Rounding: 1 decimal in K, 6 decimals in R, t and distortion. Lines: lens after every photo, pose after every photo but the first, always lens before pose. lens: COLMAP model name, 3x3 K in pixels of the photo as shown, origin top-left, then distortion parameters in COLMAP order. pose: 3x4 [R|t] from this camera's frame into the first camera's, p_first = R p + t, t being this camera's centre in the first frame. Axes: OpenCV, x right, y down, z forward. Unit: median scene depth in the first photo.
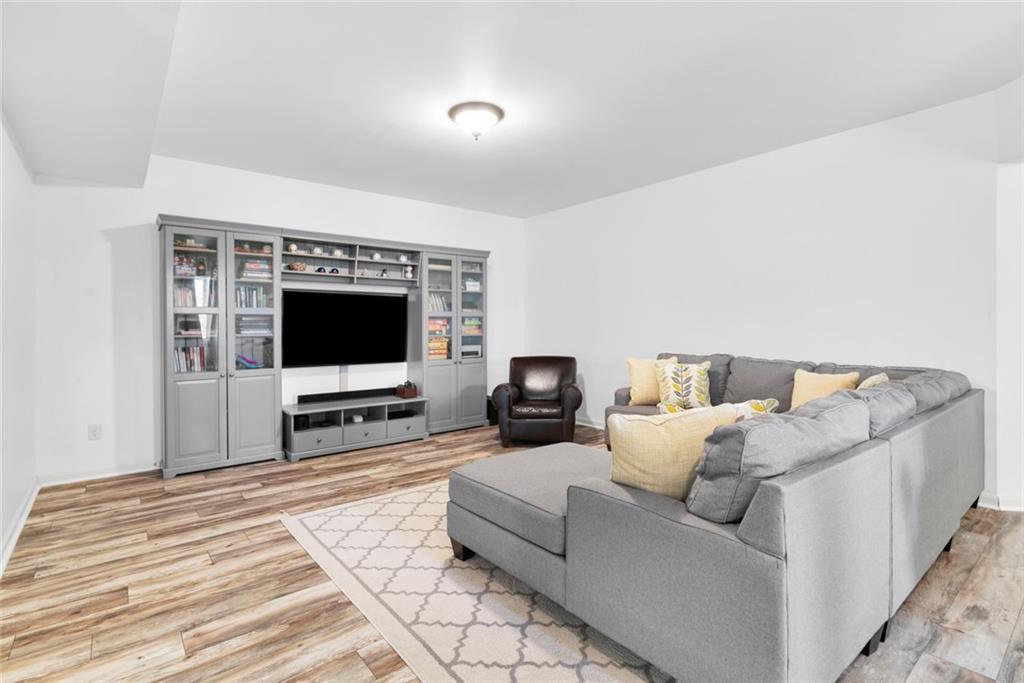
lens RADIAL K [[494.5, 0, 508.7], [0, 494.5, 334.6], [0, 0, 1]] dist [-0.000684, 0.000127]
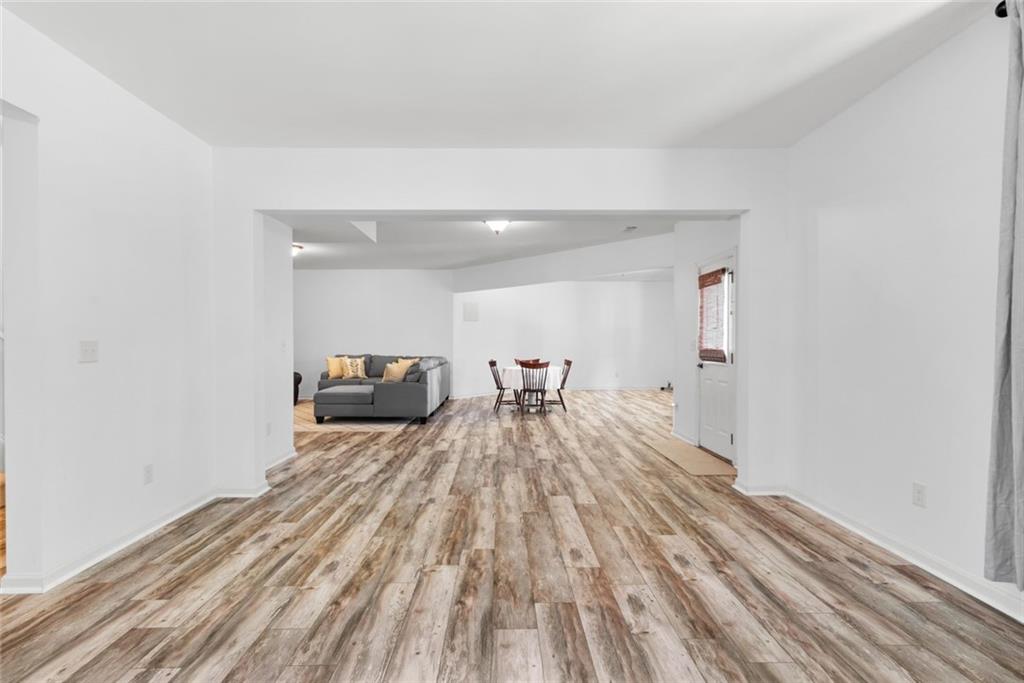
lens RADIAL K [[494.5, 0, 511.1], [0, 494.5, 344.7], [0, 0, 1]] dist [-0.000684, 0.000127]
pose [[0.617697, -0.001516, 0.786415, -1.007664], [0.011756, 0.999904, -0.007306, 0.021313], [-0.786328, 0.013758, 0.617655, -0.986635]]
